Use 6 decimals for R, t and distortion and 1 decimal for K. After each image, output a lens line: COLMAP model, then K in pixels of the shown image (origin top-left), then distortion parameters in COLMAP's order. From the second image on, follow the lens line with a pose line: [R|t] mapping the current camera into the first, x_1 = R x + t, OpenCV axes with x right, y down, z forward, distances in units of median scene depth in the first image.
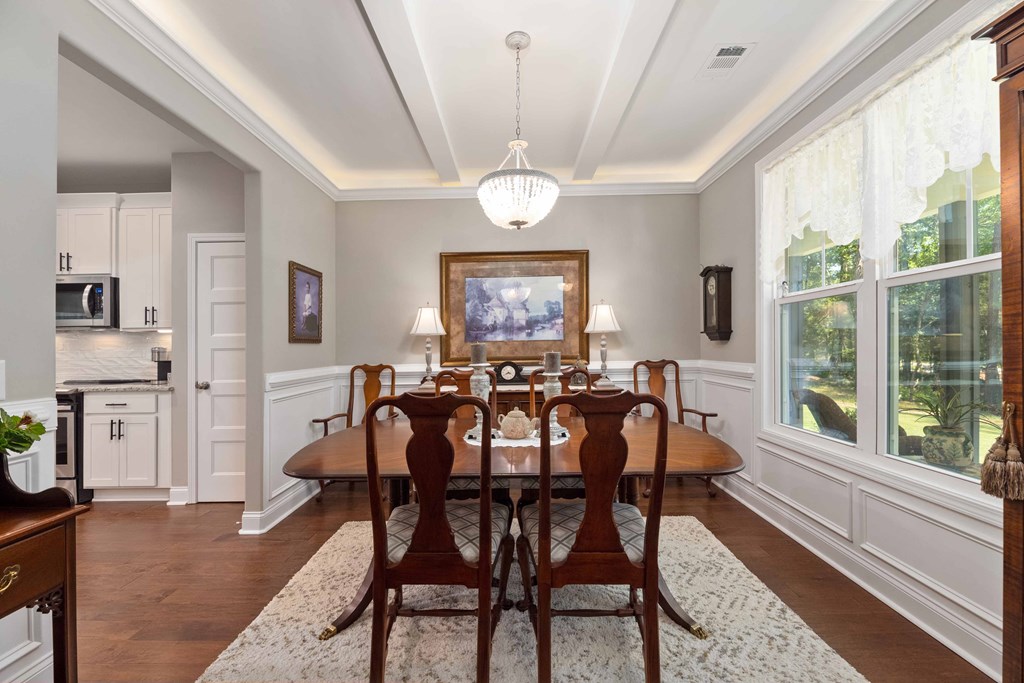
lens RADIAL K [[430.7, 0, 514.9], [0, 430.7, 350.6], [0, 0, 1]] dist [-0.001867, -0.000726]
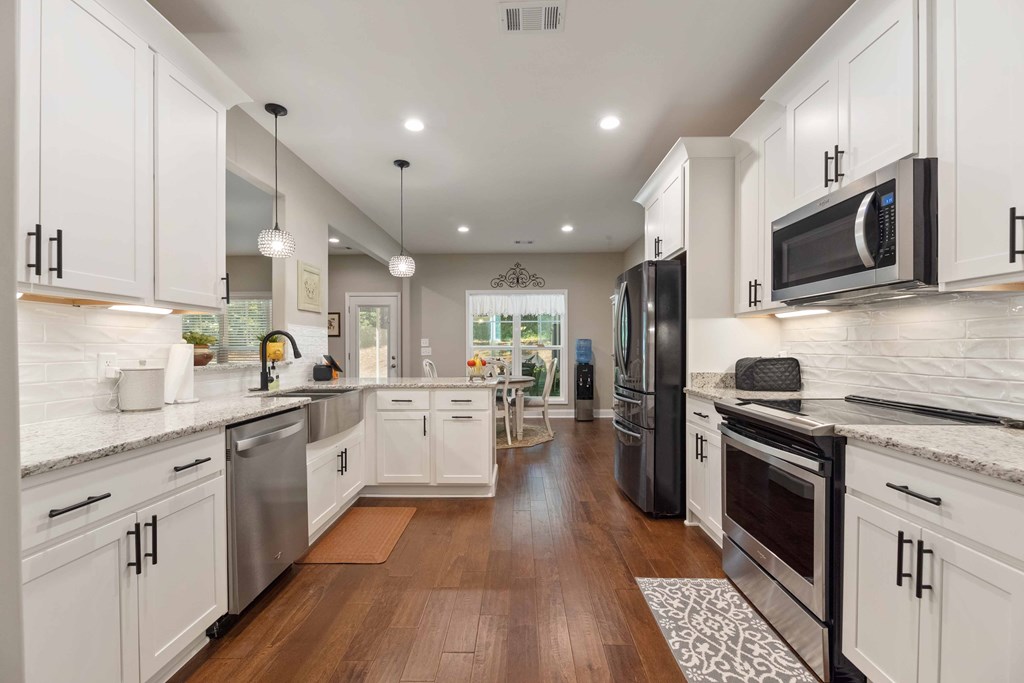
lens RADIAL K [[430.7, 0, 512.6], [0, 430.7, 345.9], [0, 0, 1]] dist [-0.001867, -0.000726]
pose [[-0.027360, 0.011456, -0.999560, -0.531412], [0.008991, 0.999897, 0.011214, -0.002979], [0.999585, -0.008681, -0.027461, 0.640206]]
